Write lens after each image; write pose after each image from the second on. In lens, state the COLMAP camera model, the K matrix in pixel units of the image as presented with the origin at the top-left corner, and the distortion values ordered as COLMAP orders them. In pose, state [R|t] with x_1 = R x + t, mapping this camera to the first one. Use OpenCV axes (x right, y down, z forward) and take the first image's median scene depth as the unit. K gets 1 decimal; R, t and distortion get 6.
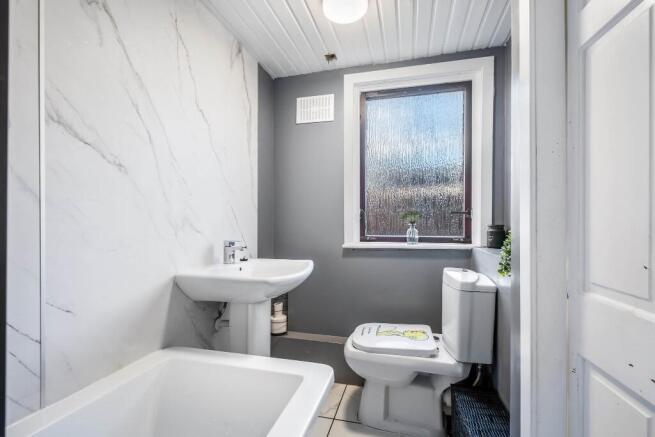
lens RADIAL K [[287.9, 0, 327.4], [0, 287.9, 220.3], [0, 0, 1]] dist [0.005287, -0.003345]
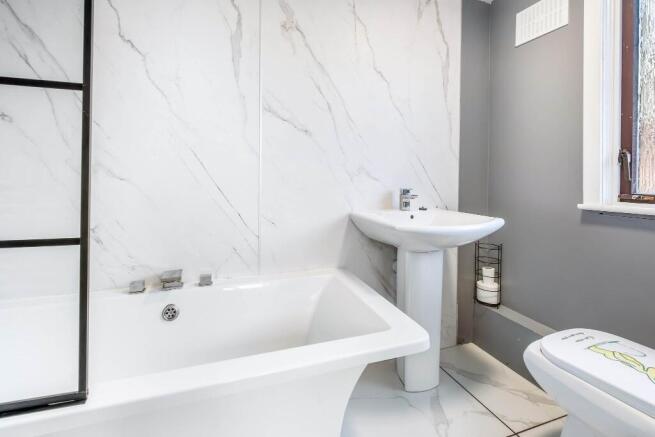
lens RADIAL K [[287.9, 0, 321.7], [0, 287.9, 173.8], [0, 0, 1]] dist [0.005287, -0.003345]
pose [[0.560558, -0.002034, -0.828112, 0.375497], [0.001857, 0.999998, -0.001200, 0.019519], [0.828113, -0.000865, 0.560561, 0.176838]]
